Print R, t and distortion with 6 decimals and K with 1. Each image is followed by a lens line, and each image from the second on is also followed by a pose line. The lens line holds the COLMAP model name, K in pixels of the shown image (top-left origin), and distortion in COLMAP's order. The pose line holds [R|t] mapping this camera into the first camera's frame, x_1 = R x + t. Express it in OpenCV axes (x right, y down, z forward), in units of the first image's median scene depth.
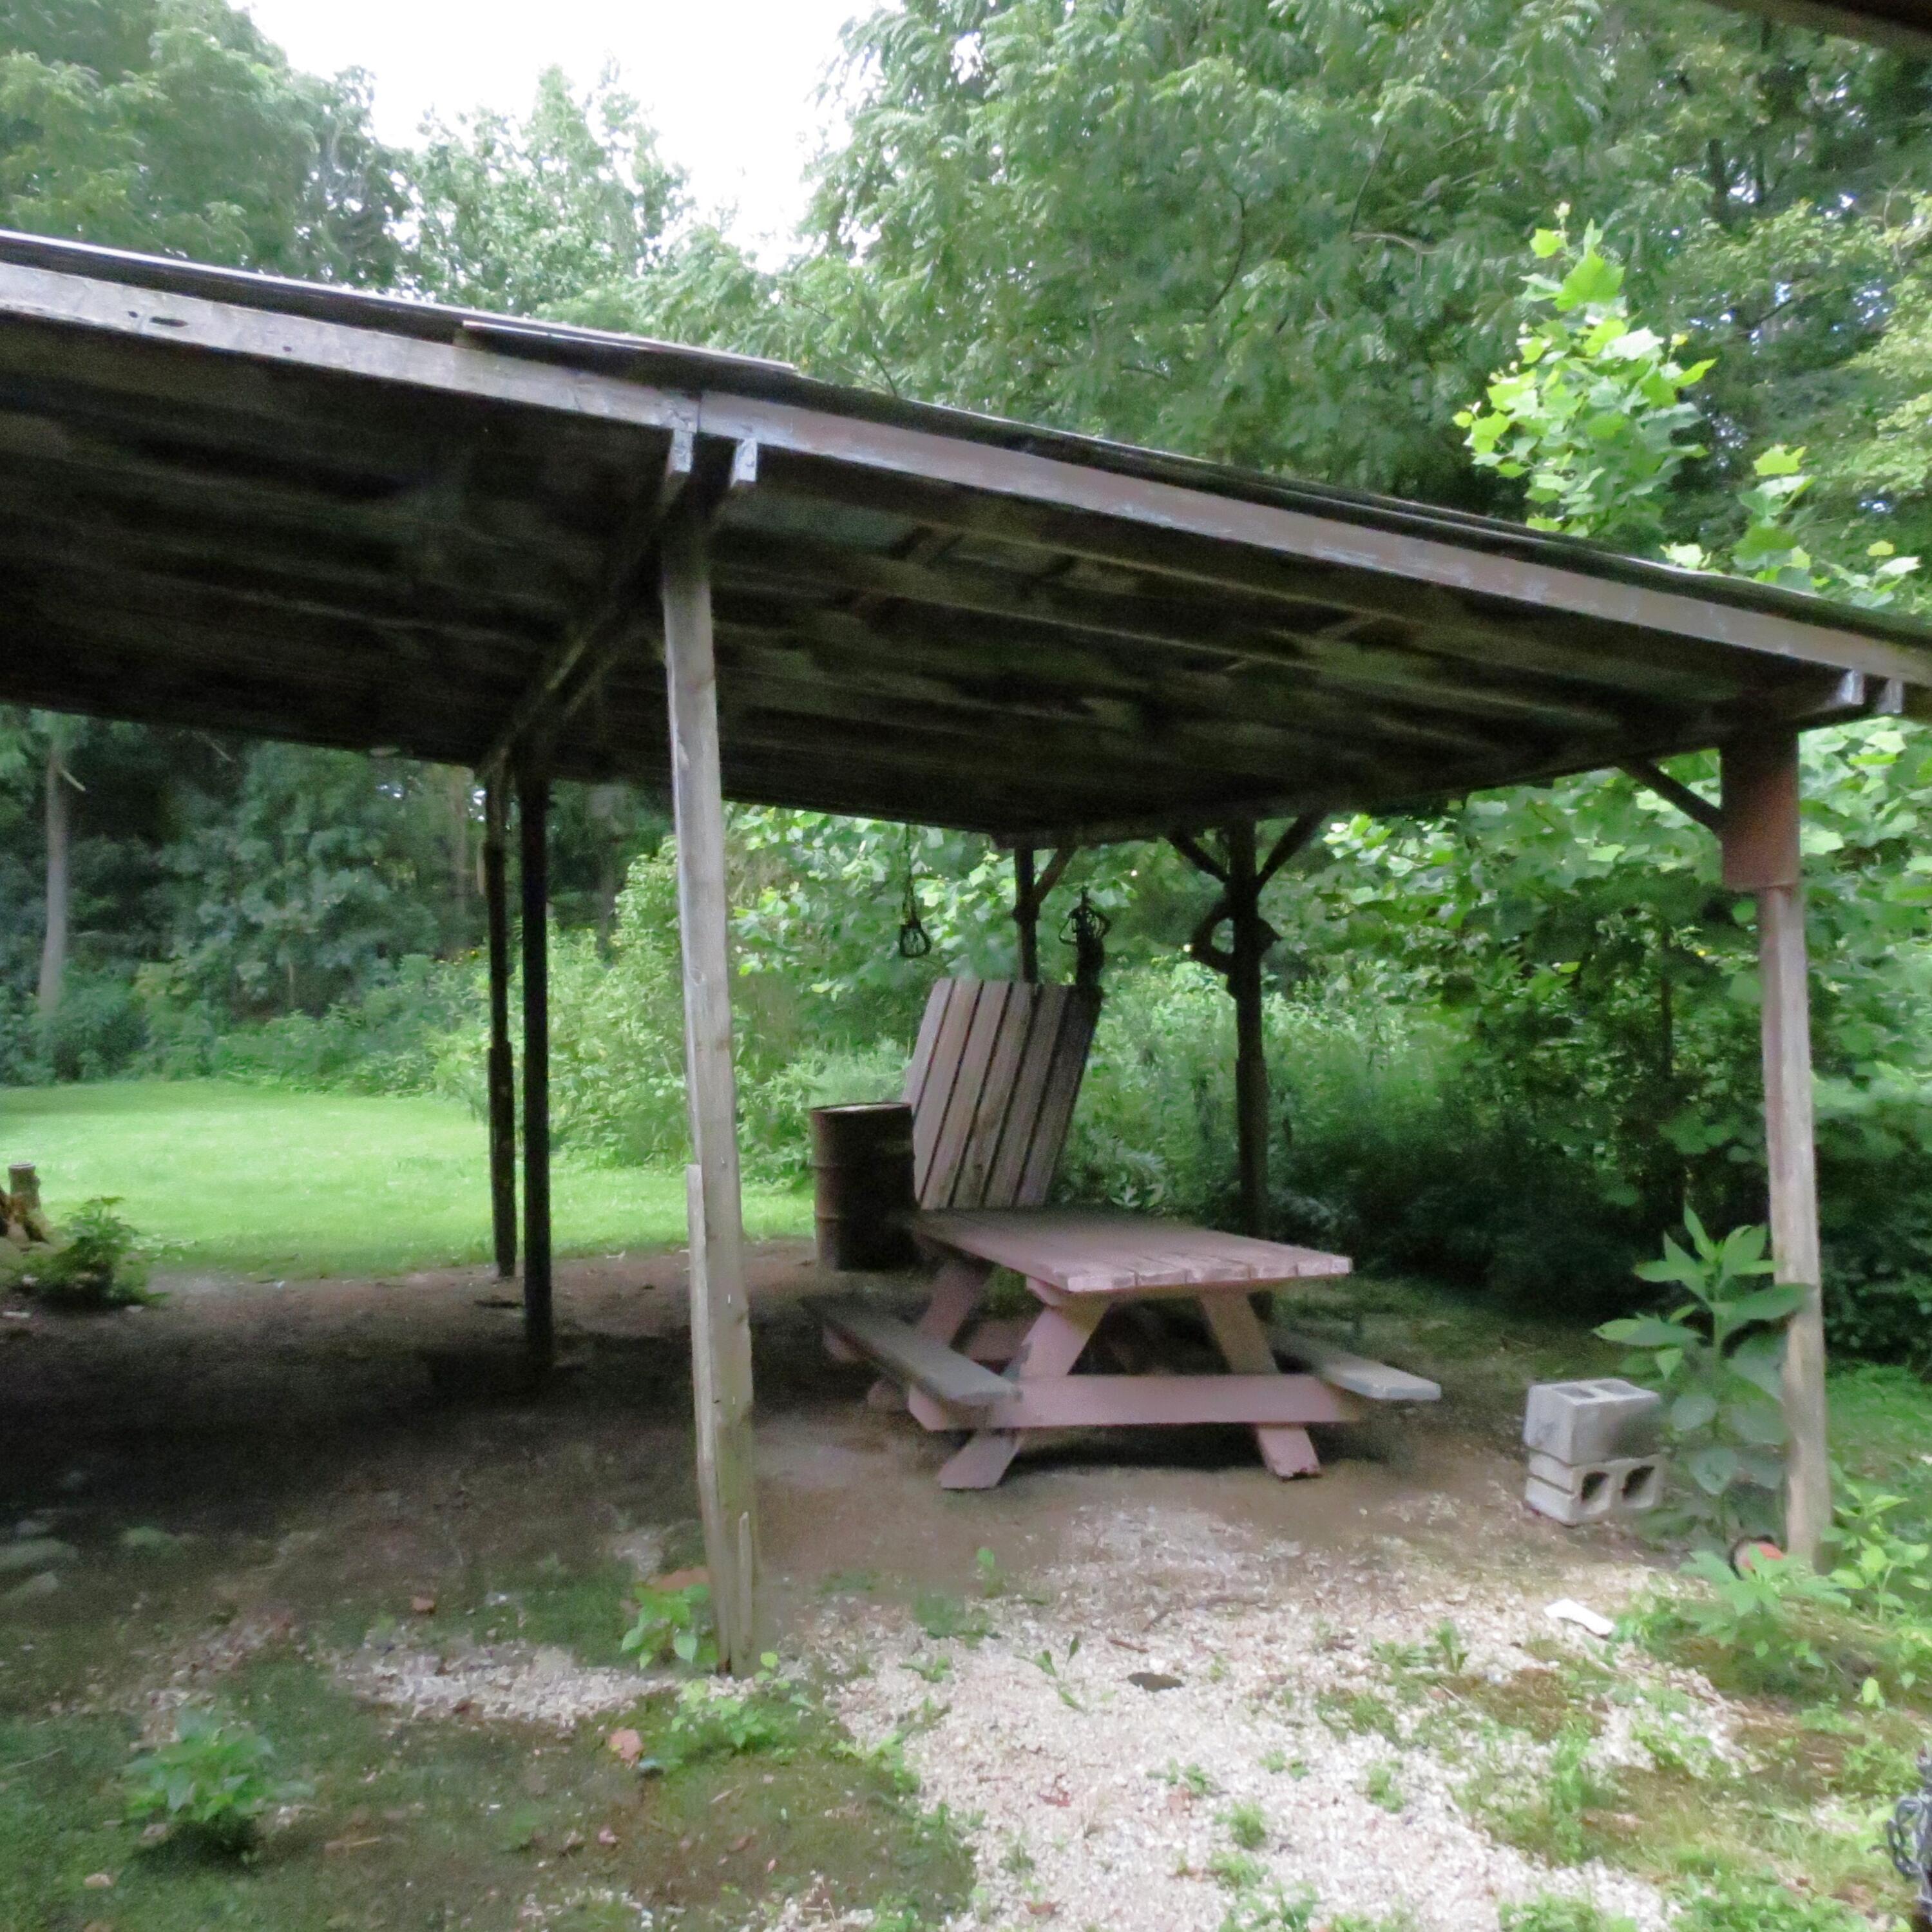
lens RADIAL K [[1831.1, 0, 963.9], [0, 1831.1, 968.3], [0, 0, 1]] dist [-0.033073, 0.000000]
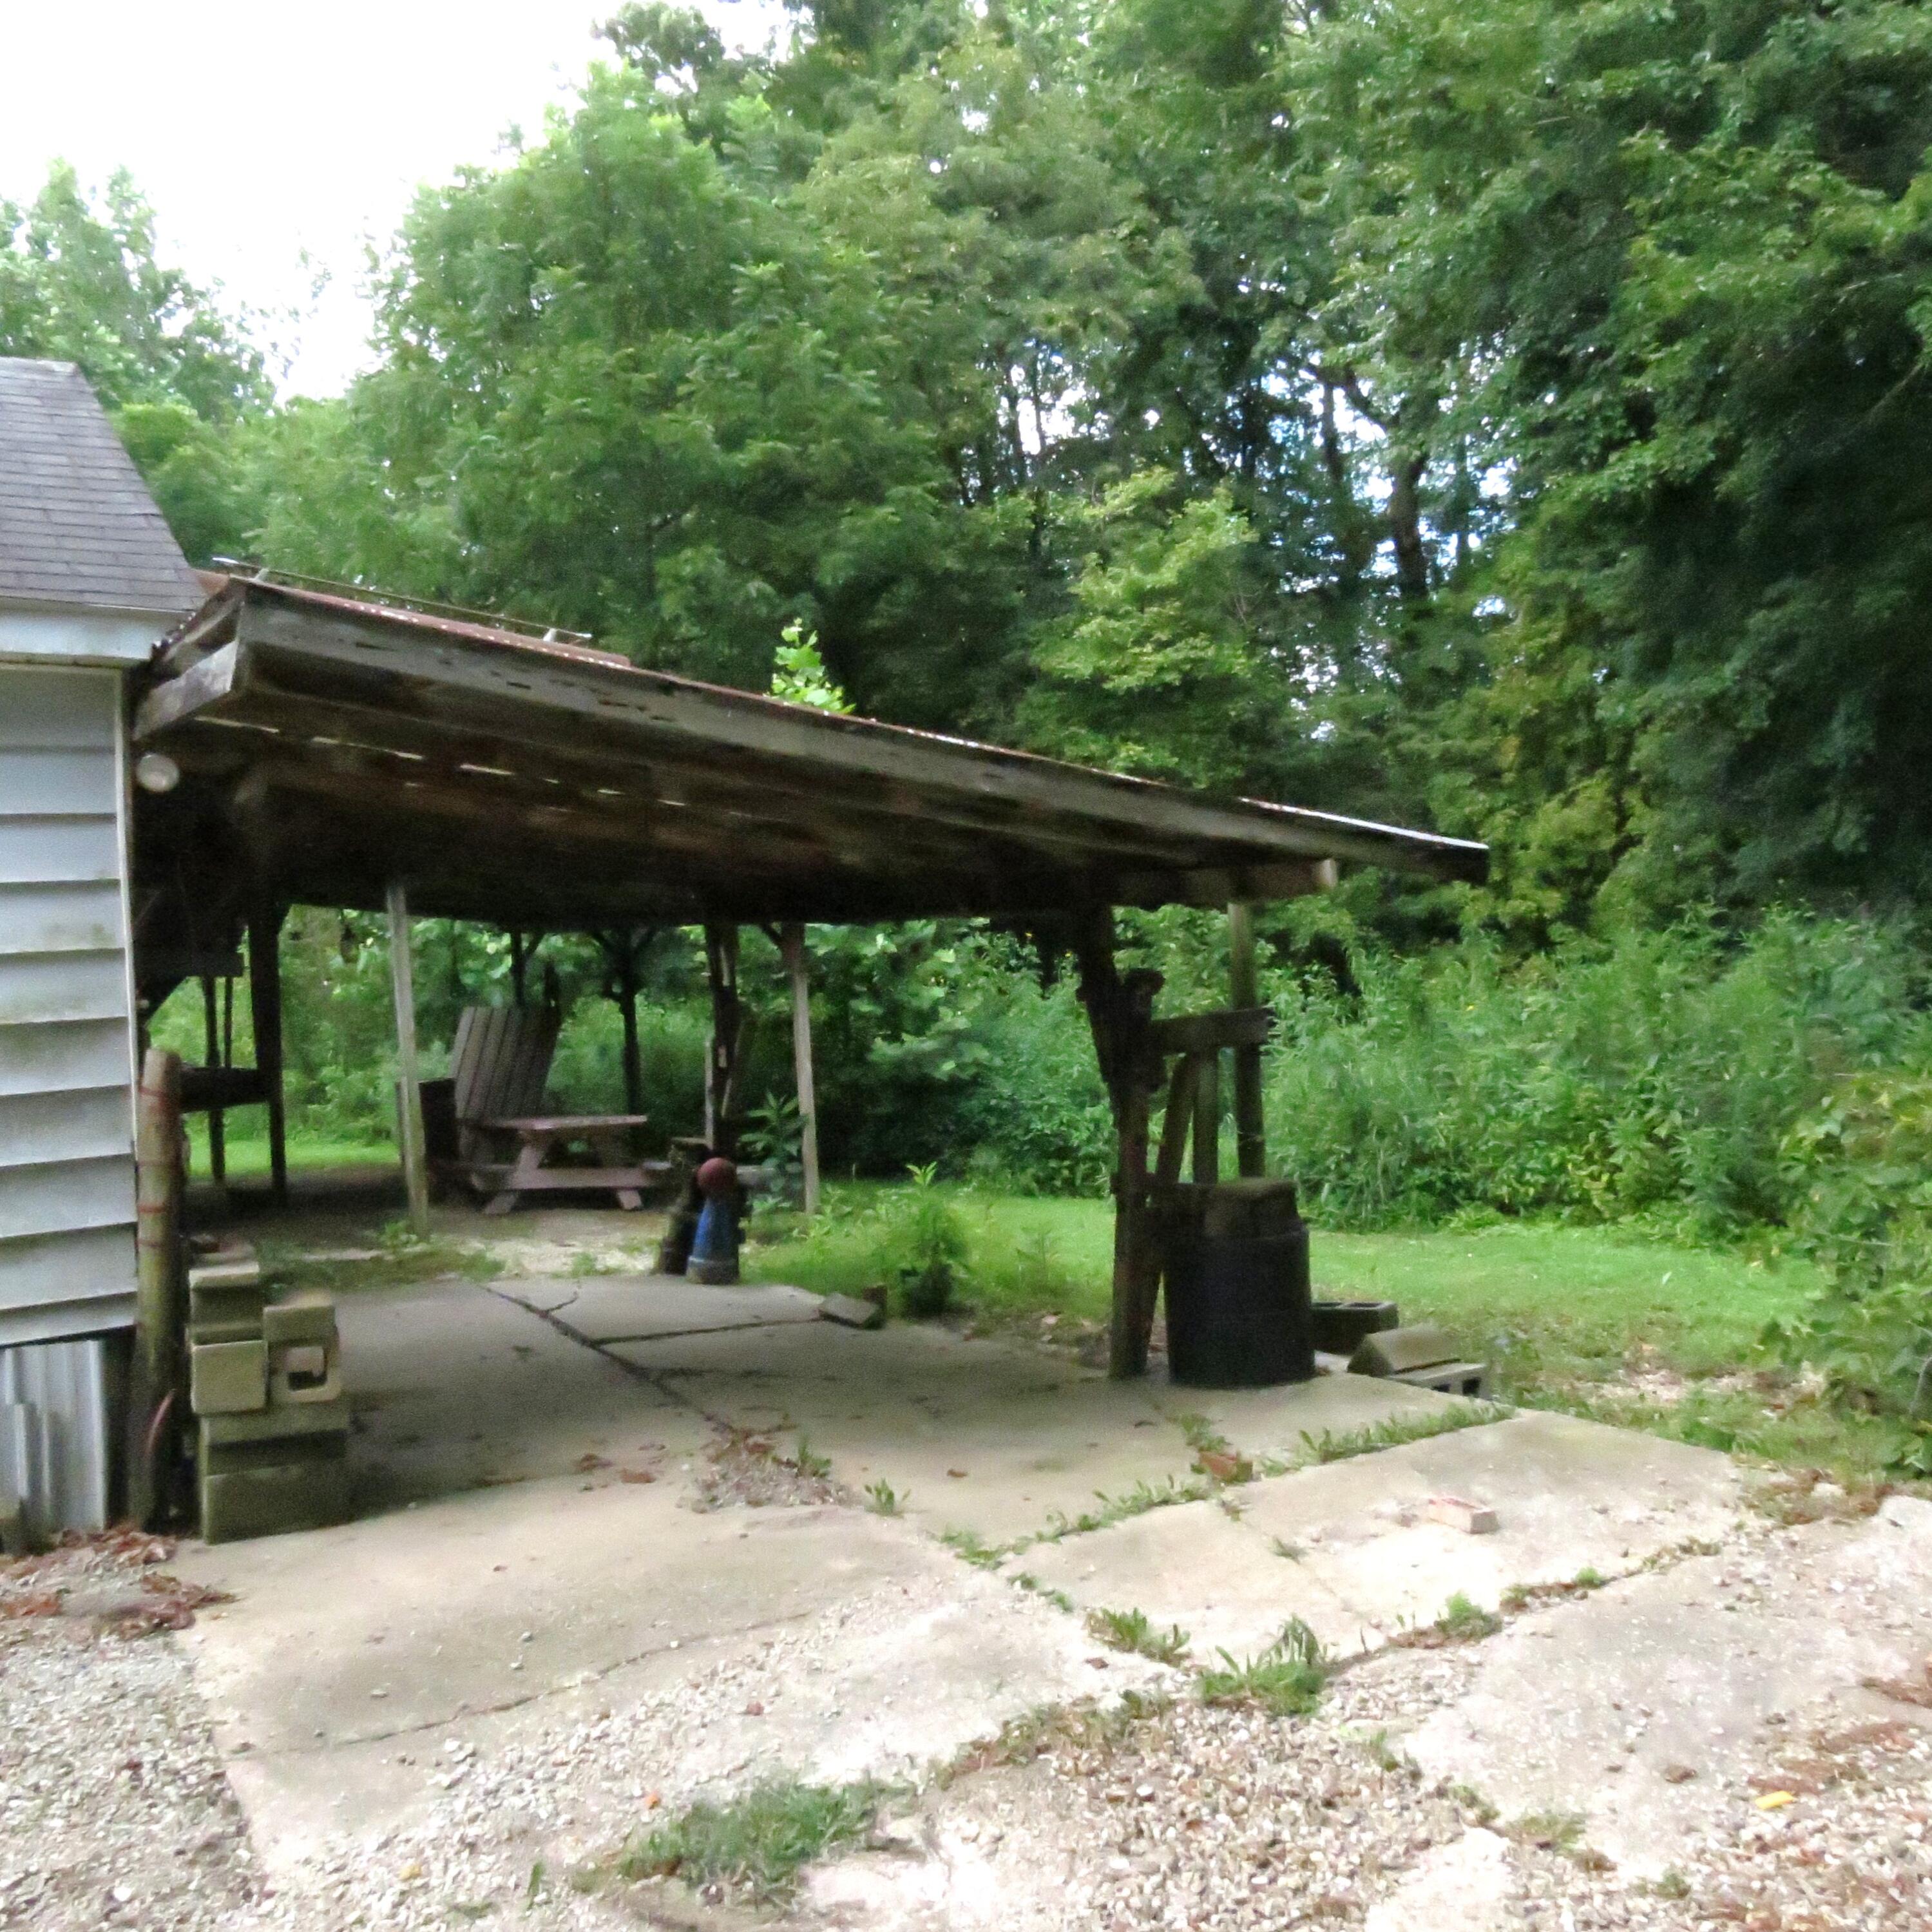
lens RADIAL K [[1831.1, 0, 962.3], [0, 1831.1, 957.5], [0, 0, 1]] dist [-0.033073, 0.000000]
pose [[0.962965, -0.016167, 0.269141, -0.033918], [0.019877, 0.999741, -0.011064, -0.017021], [-0.268893, 0.016004, 0.963037, -1.045471]]
